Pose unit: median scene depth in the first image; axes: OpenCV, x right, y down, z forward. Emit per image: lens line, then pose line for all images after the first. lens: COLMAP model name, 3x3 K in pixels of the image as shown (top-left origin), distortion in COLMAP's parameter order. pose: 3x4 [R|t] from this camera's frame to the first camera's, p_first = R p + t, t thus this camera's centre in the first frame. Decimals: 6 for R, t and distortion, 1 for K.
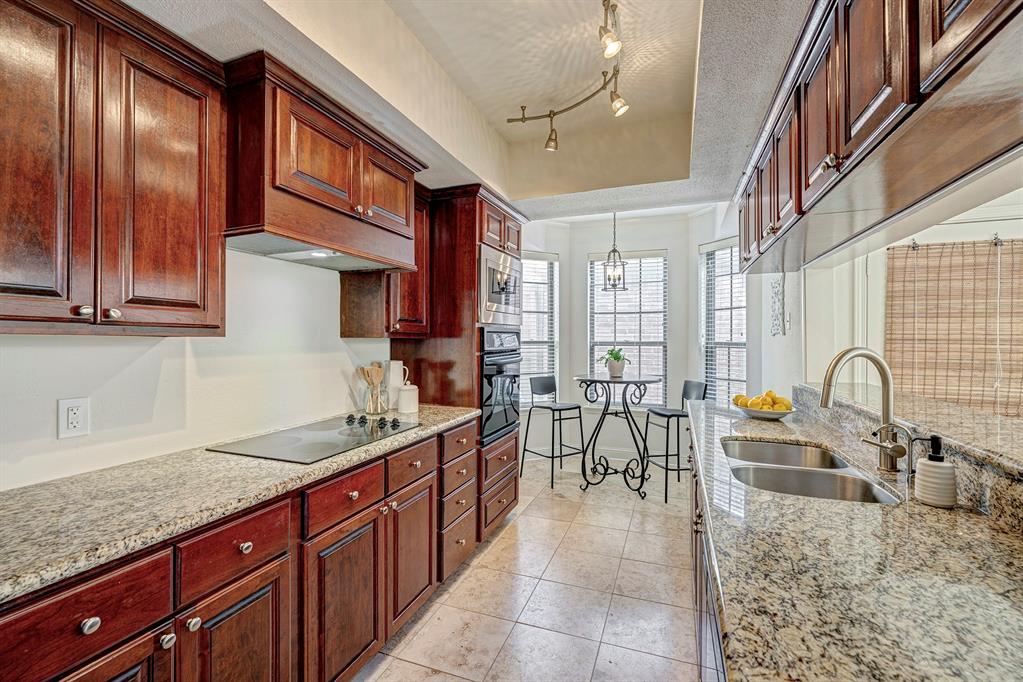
lens RADIAL K [[442.4, 0, 514.0], [0, 442.4, 342.1], [0, 0, 1]] dist [0.000558, 0.000429]
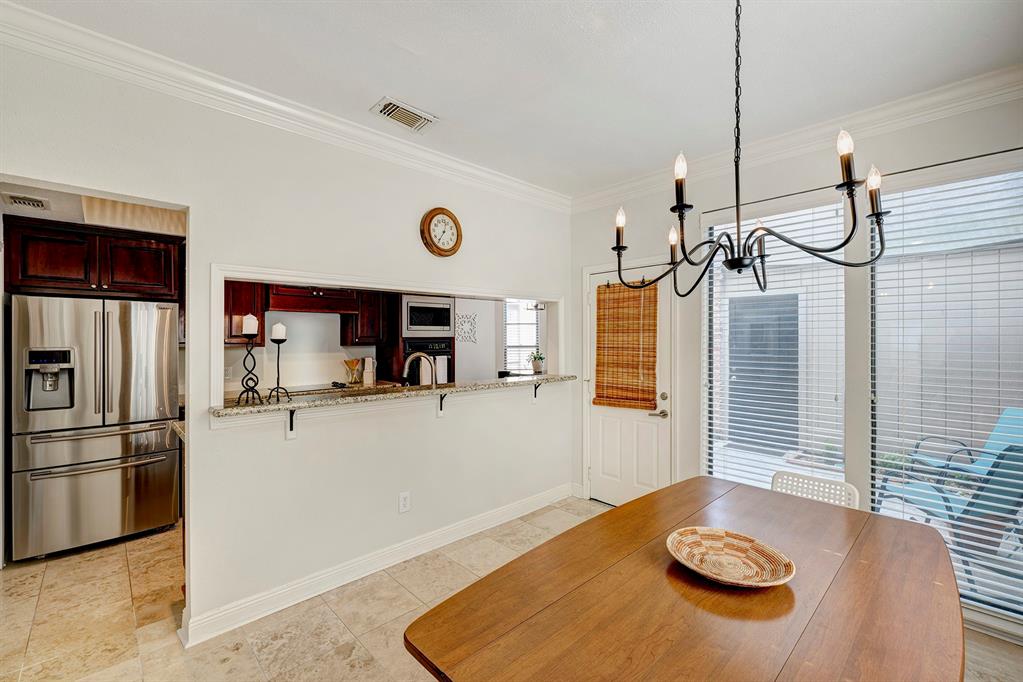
lens RADIAL K [[442.4, 0, 511.3], [0, 442.4, 338.4], [0, 0, 1]] dist [0.000558, 0.000429]
pose [[0.895009, -0.006655, -0.445999, 1.284365], [0.009085, 0.999953, 0.003311, -0.044395], [0.445956, -0.007016, 0.895027, -0.495888]]
